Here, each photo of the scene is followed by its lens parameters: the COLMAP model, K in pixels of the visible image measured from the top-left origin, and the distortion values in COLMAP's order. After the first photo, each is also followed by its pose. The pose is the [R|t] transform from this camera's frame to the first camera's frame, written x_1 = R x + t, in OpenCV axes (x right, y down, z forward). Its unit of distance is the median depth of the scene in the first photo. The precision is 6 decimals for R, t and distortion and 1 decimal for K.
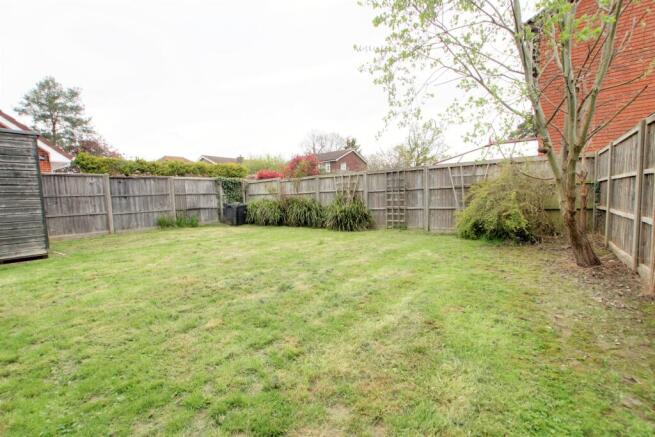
lens RADIAL K [[301.9, 0, 328.0], [0, 301.9, 219.4], [0, 0, 1]] dist [-0.031329, 0.001395]
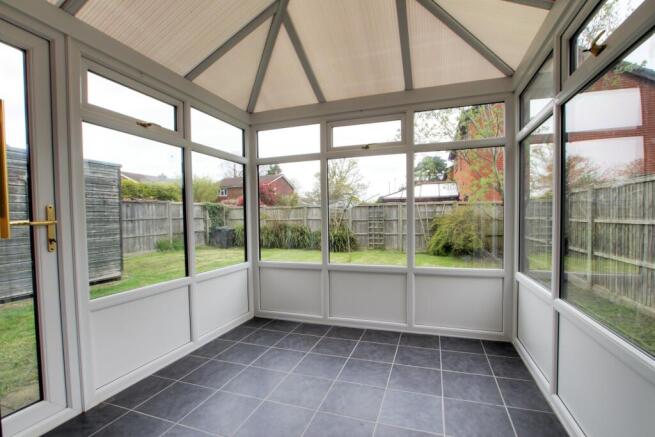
lens RADIAL K [[301.9, 0, 326.8], [0, 301.9, 220.9], [0, 0, 1]] dist [-0.031329, 0.001395]
pose [[0.954171, 0.018201, 0.298708, -0.345468], [0.001730, 0.997797, -0.066324, -0.005863], [-0.299257, 0.063801, 0.952037, -0.168487]]
